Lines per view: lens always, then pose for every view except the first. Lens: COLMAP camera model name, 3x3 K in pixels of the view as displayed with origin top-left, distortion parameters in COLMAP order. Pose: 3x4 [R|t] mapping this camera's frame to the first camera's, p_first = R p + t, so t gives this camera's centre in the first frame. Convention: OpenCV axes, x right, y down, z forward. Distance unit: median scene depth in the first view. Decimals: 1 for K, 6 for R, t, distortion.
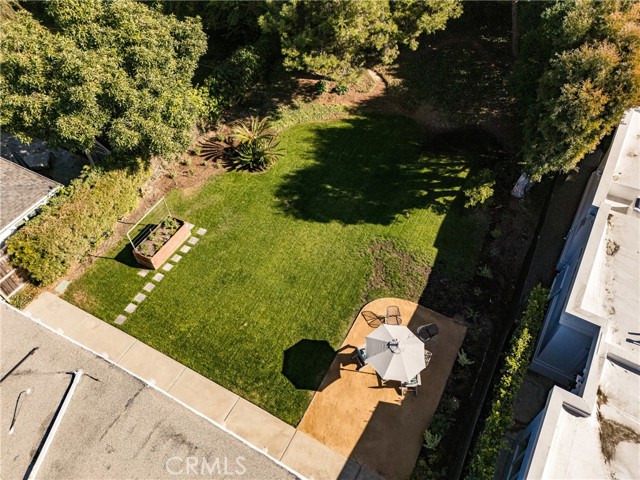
lens RADIAL K [[488.5, 0, 320.0], [0, 488.5, 240.0], [0, 0, 1]] dist [0.051470, 0.000082]
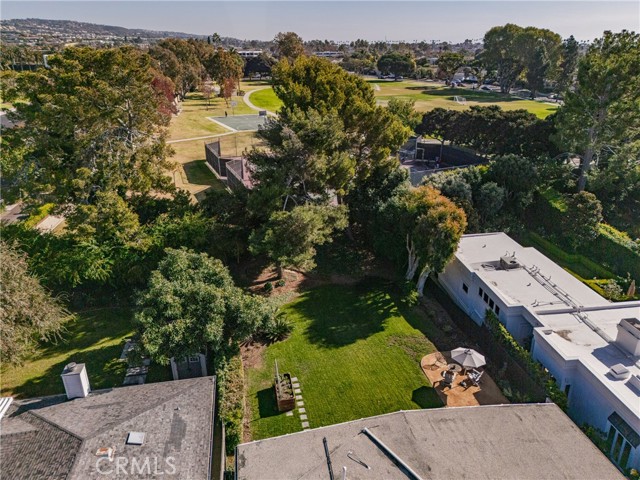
lens RADIAL K [[488.5, 0, 320.0], [0, 488.5, 240.0], [0, 0, 1]] dist [0.051470, 0.000082]
pose [[0.772921, -0.228830, 0.591802, -0.907837], [0.478822, 0.822337, -0.307393, 0.119319], [-0.416320, 0.520959, 0.745171, -0.268377]]
